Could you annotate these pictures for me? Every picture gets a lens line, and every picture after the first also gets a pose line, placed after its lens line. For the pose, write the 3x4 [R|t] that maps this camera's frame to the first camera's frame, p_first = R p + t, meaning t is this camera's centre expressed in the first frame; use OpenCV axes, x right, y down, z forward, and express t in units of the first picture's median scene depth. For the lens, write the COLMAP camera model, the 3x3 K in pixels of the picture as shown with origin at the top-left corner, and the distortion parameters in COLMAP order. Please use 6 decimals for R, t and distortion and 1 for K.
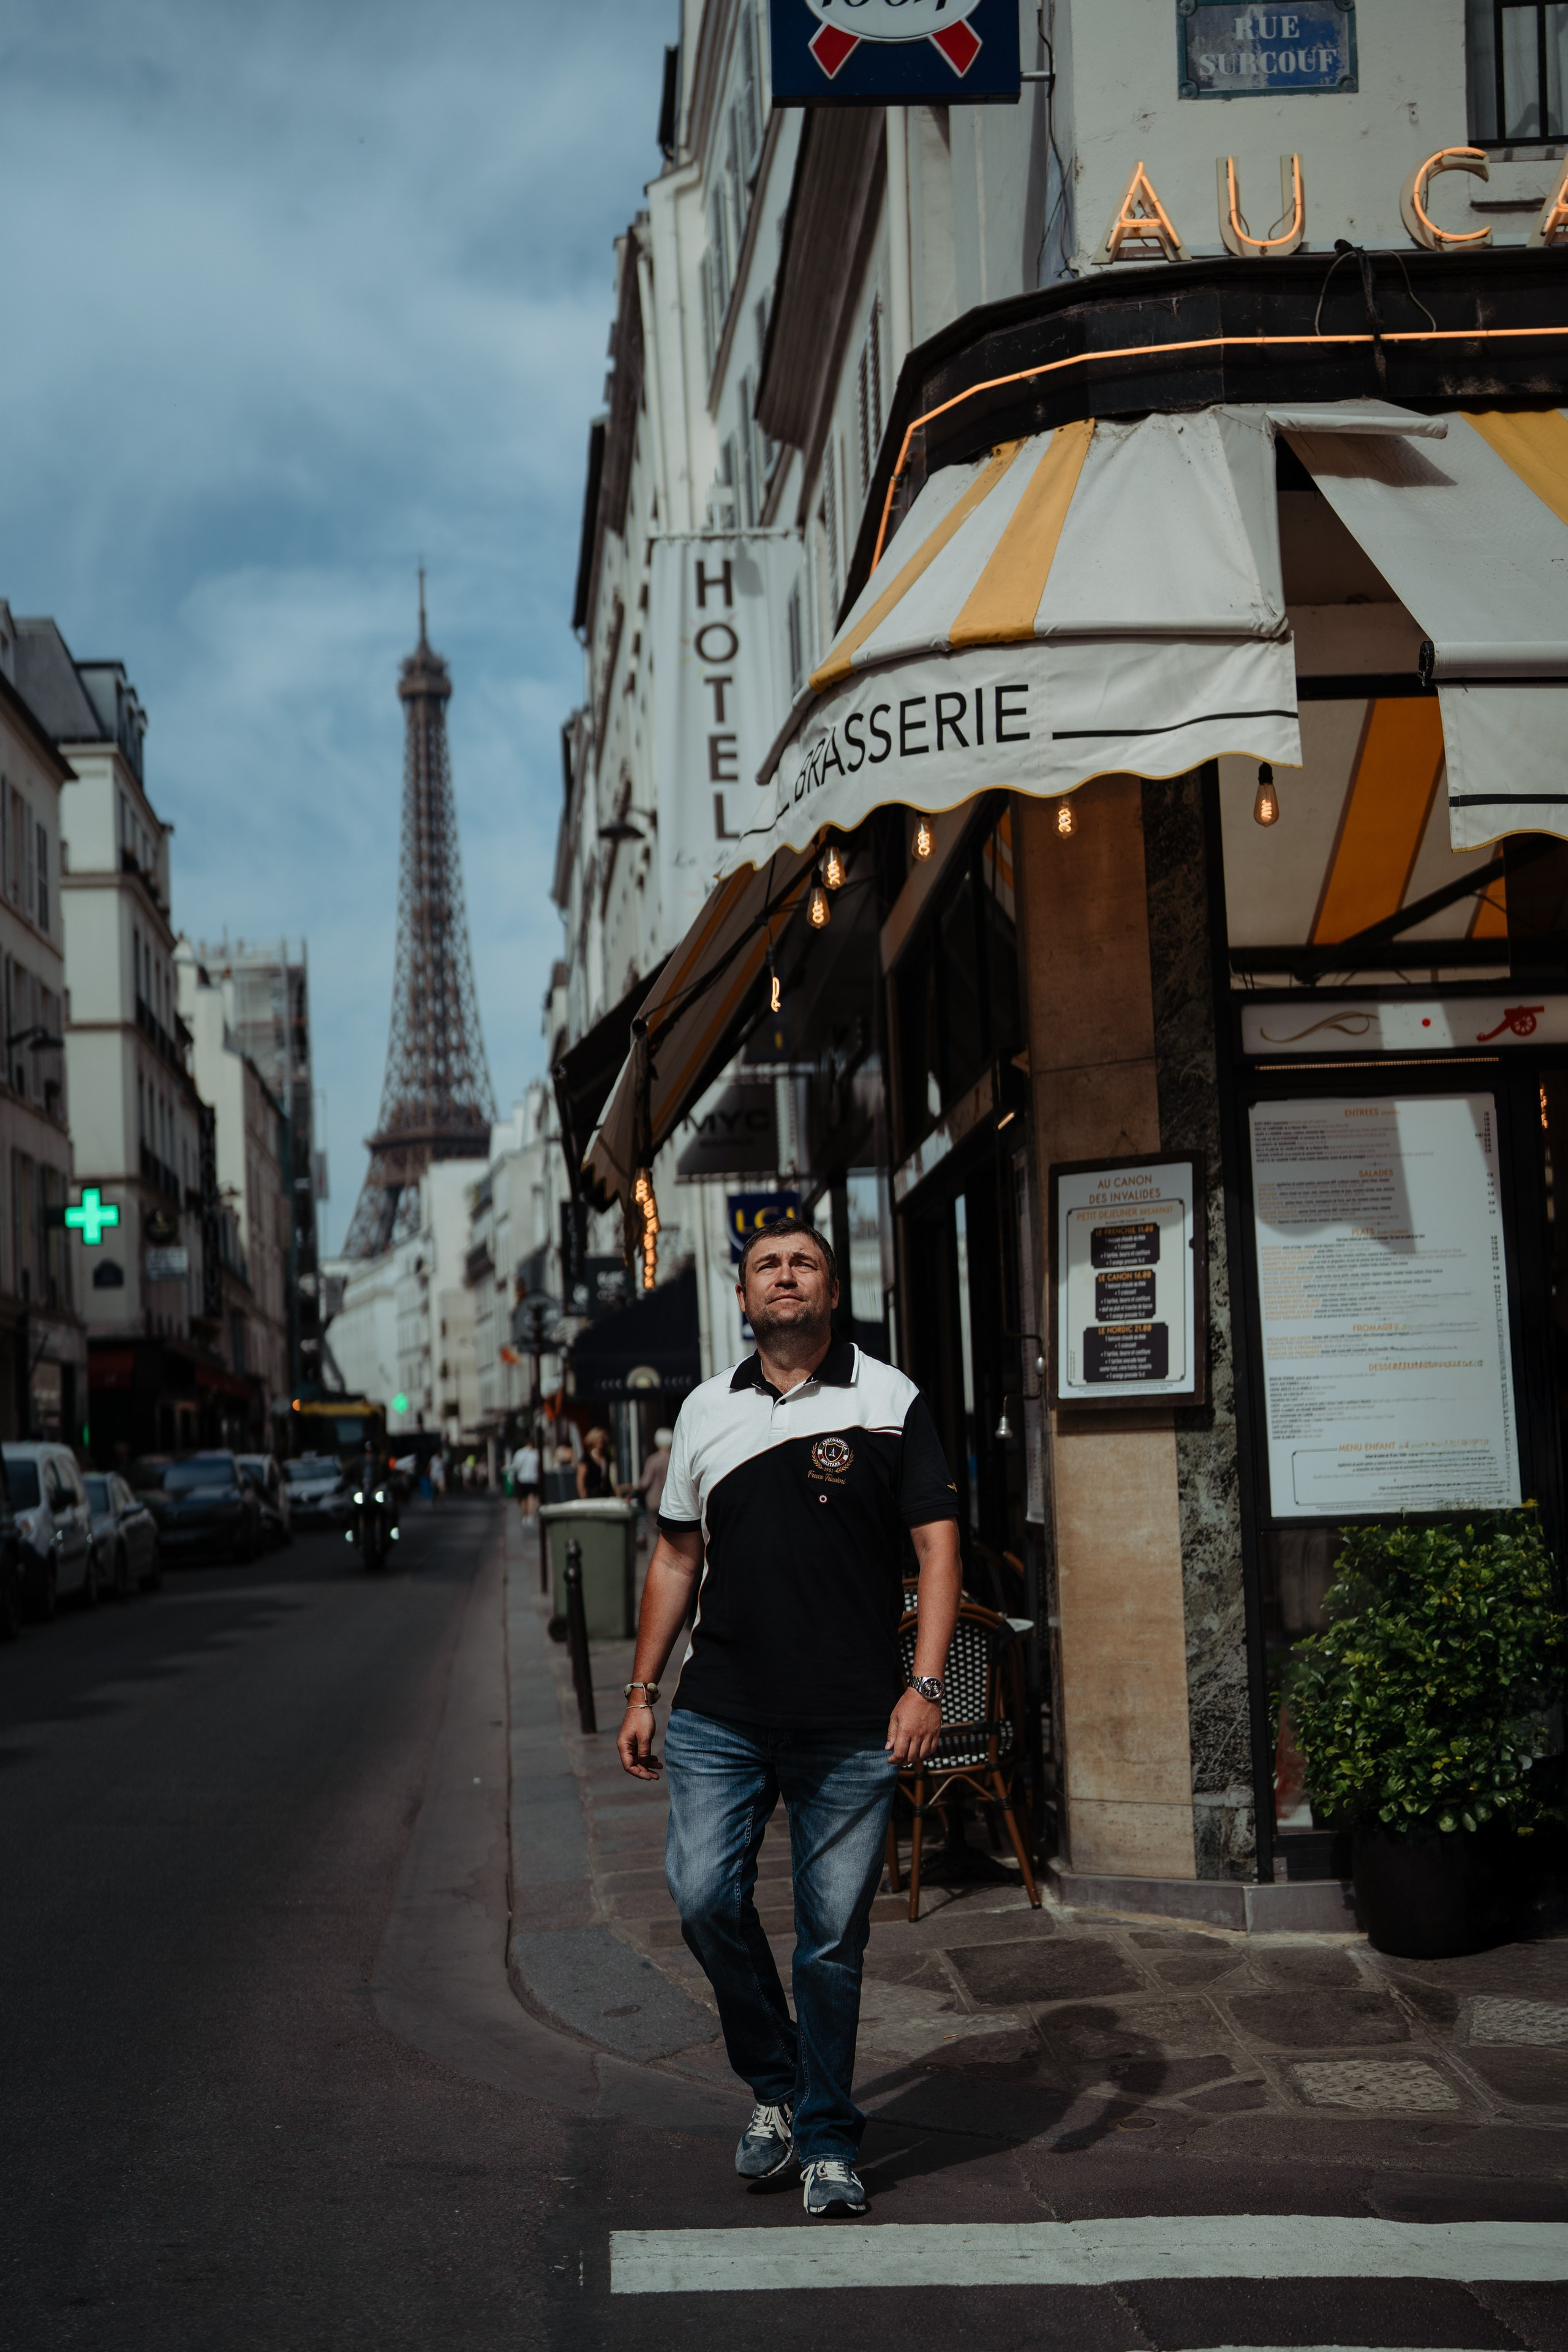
lens RADIAL K [[3331.7, 0, 787.7], [0, 3331.7, 1177.8], [0, 0, 1]] dist [0.021417, 0.000000]
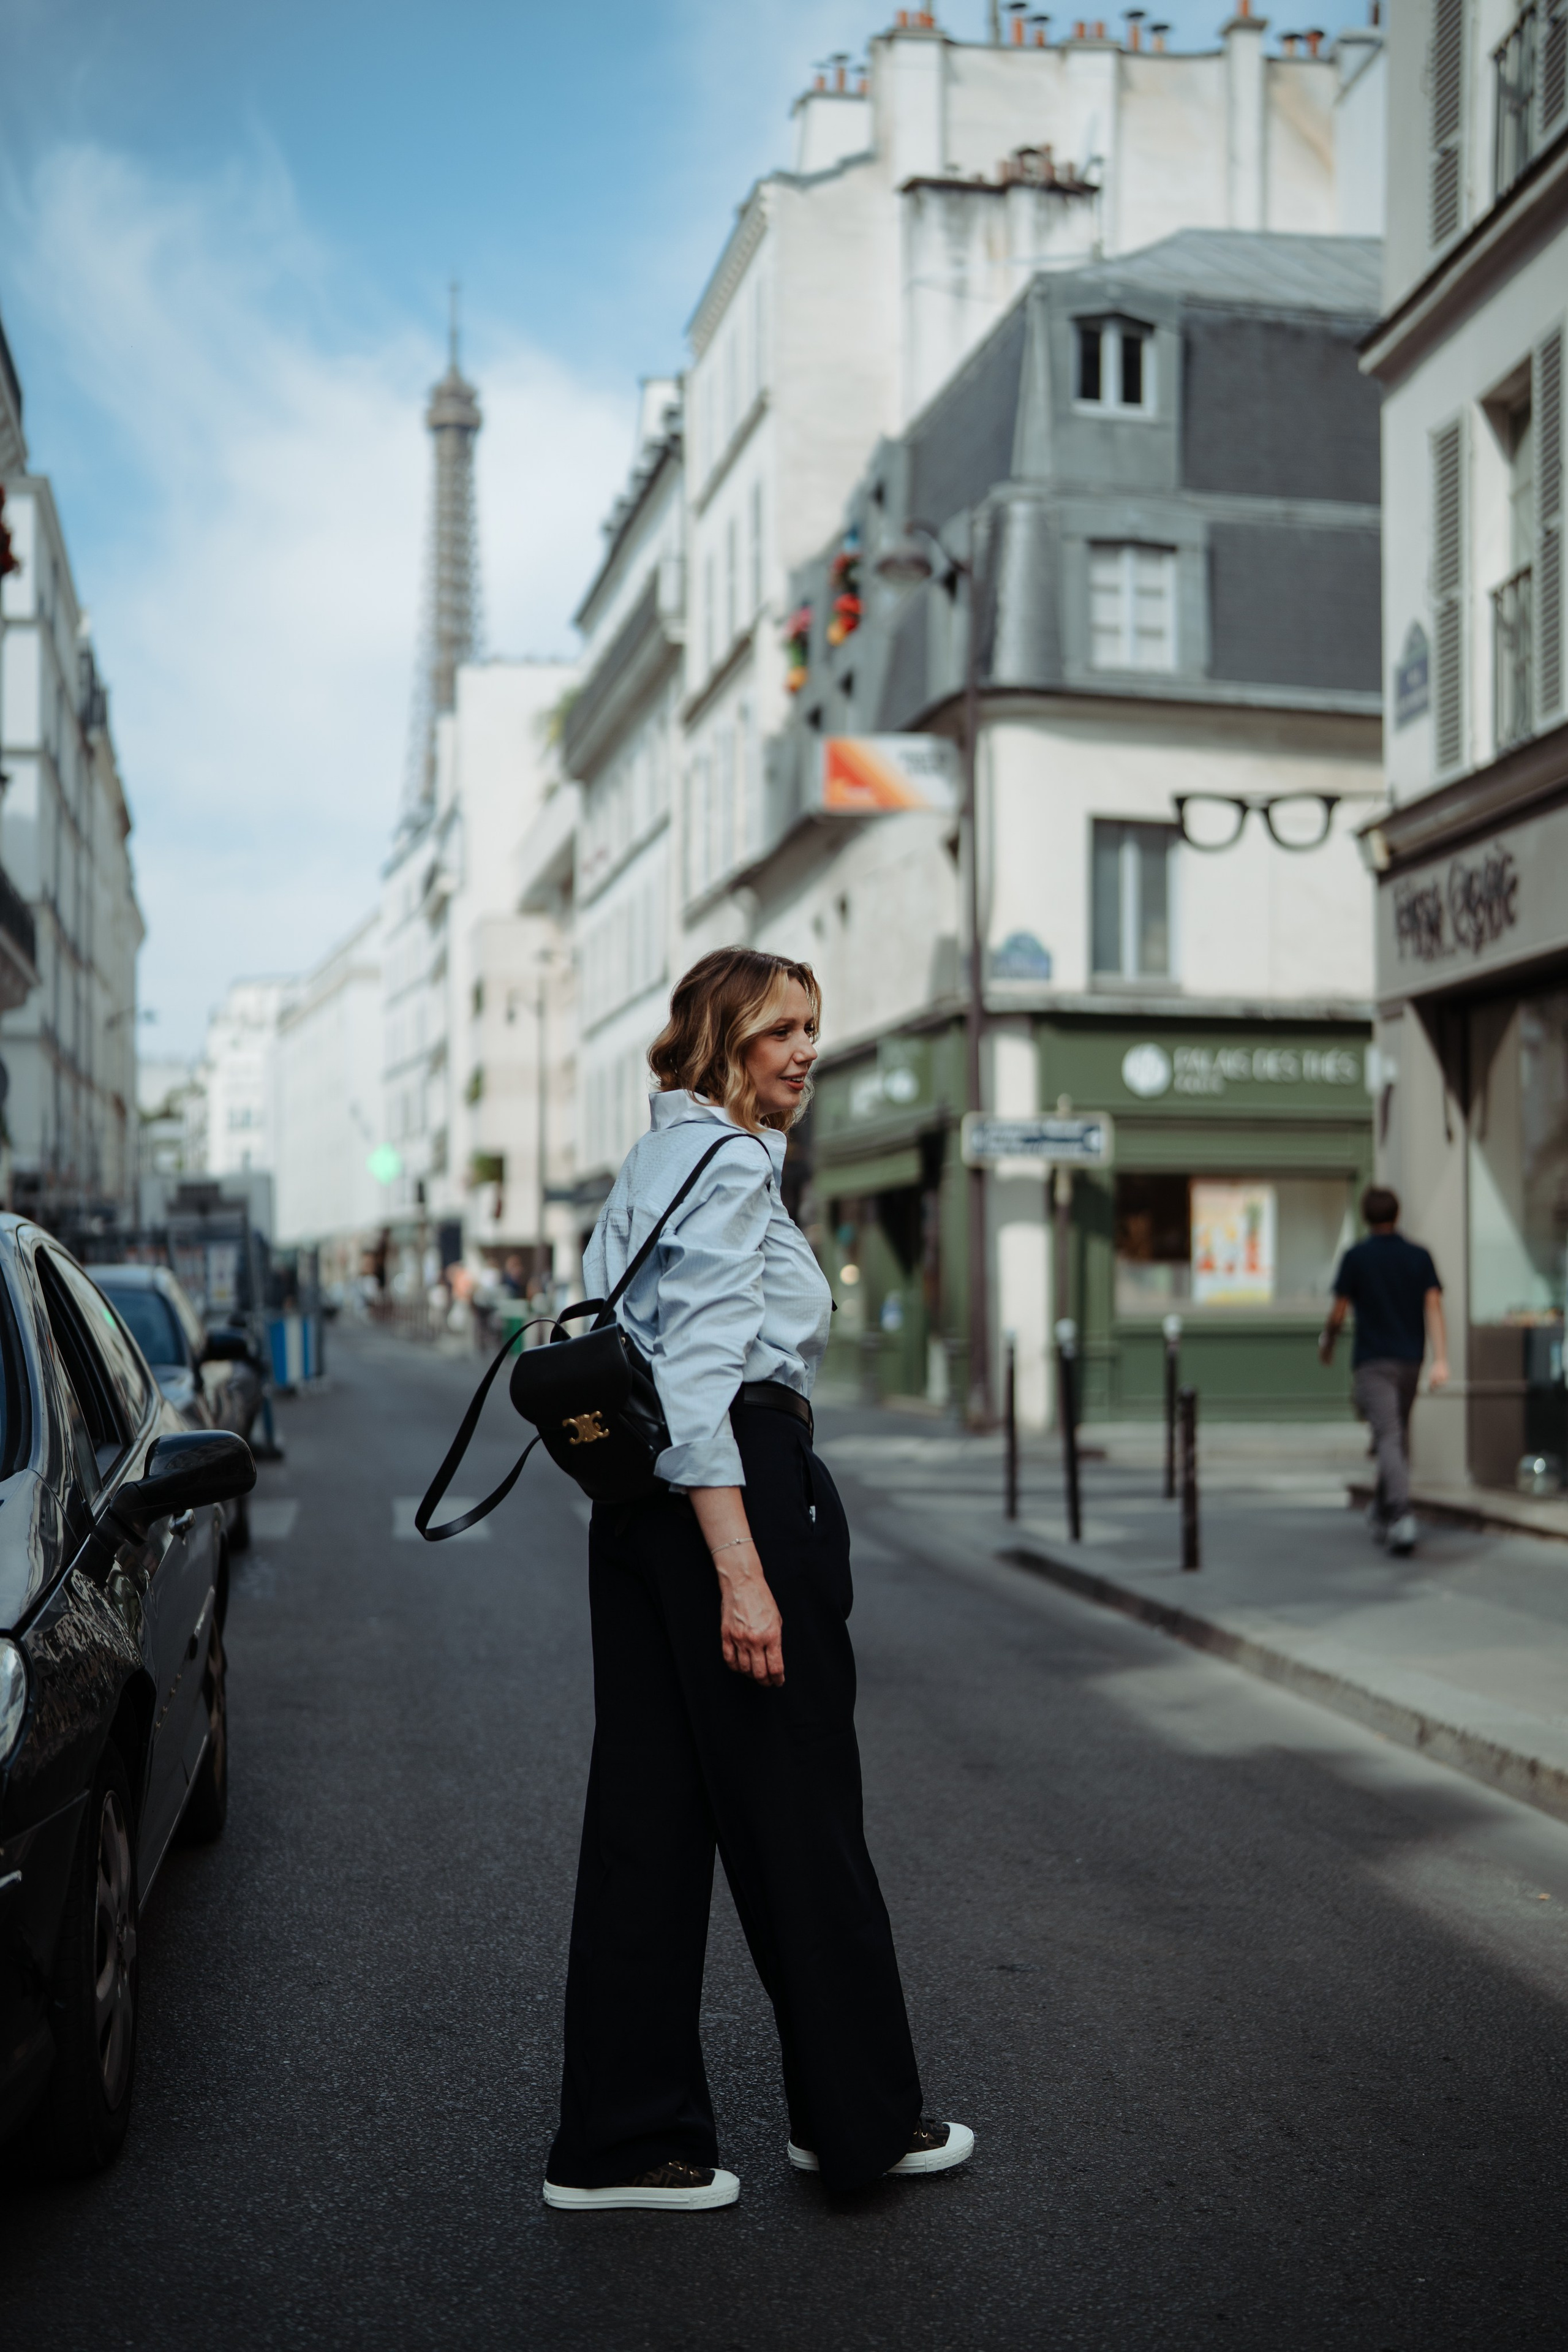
lens RADIAL K [[3331.7, 0, 780.8], [0, 3331.7, 1177.7], [0, 0, 1]] dist [0.021417, 0.000000]
pose [[0.999087, 0.042690, -0.001594, -0.053409], [-0.042593, 0.998304, 0.039681, 0.046719], [0.003285, -0.039577, 0.999211, 0.479899]]
